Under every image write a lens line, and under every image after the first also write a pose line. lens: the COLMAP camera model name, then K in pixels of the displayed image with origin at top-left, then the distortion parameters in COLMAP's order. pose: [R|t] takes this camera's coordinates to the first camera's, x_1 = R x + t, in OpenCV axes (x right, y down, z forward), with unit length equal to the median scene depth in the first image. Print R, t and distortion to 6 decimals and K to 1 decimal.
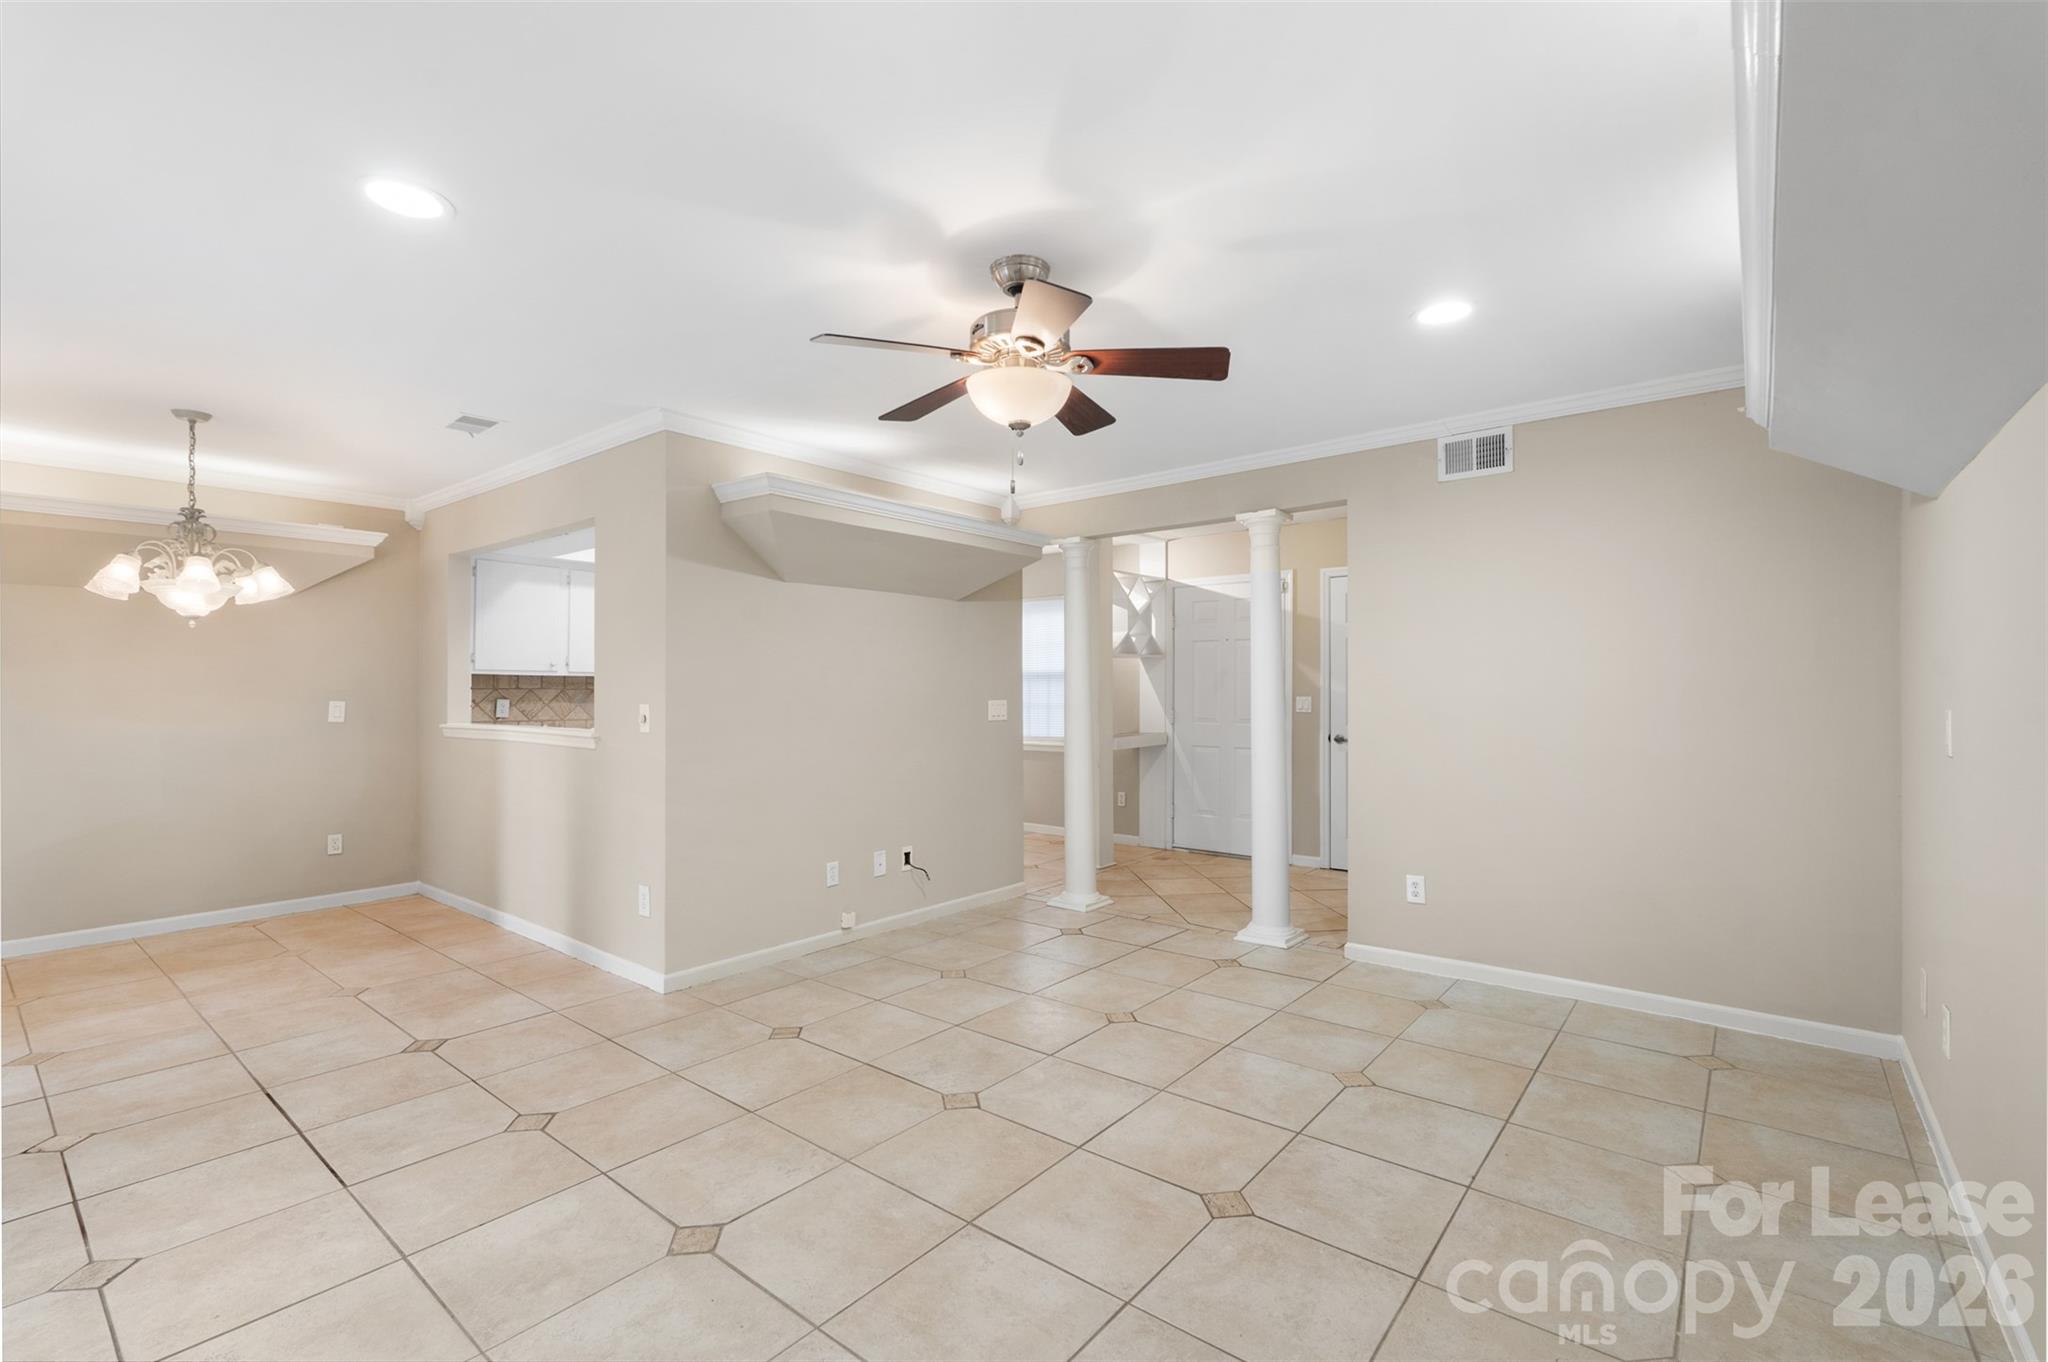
lens RADIAL K [[899.5, 0, 1025.6], [0, 899.5, 681.8], [0, 0, 1]] dist [-0.001751, -0.000545]
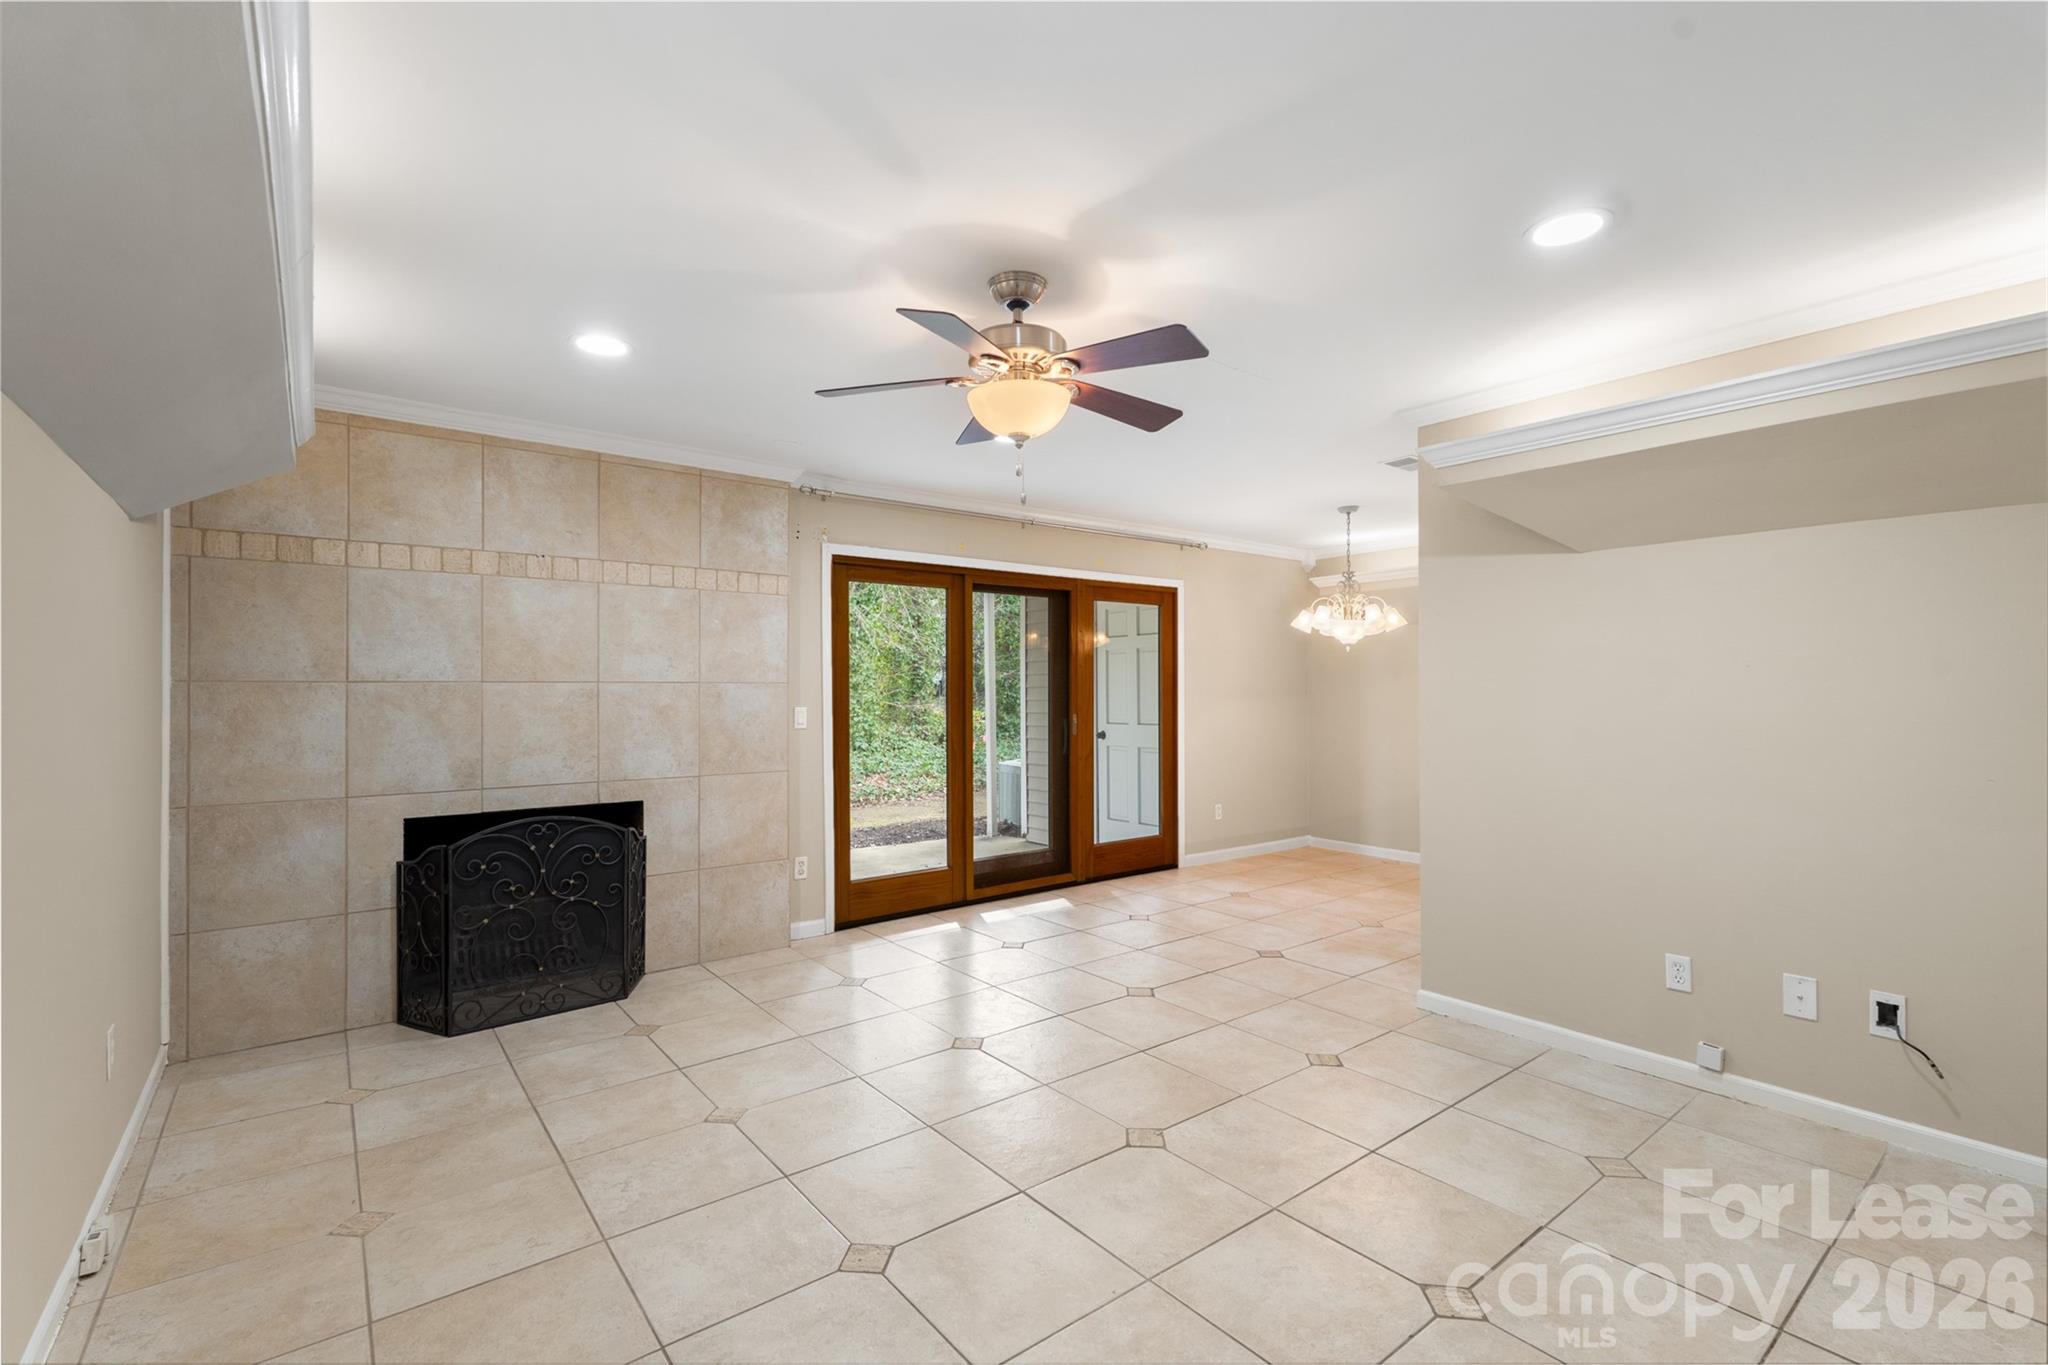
lens RADIAL K [[899.5, 0, 1025.6], [0, 899.5, 683.3], [0, 0, 1]] dist [-0.001751, -0.000545]
pose [[-0.218953, -0.006694, -0.975712, 0.401641], [0.008304, 0.999927, -0.008724, 0.001427], [0.975700, -0.010012, -0.218881, 0.504309]]
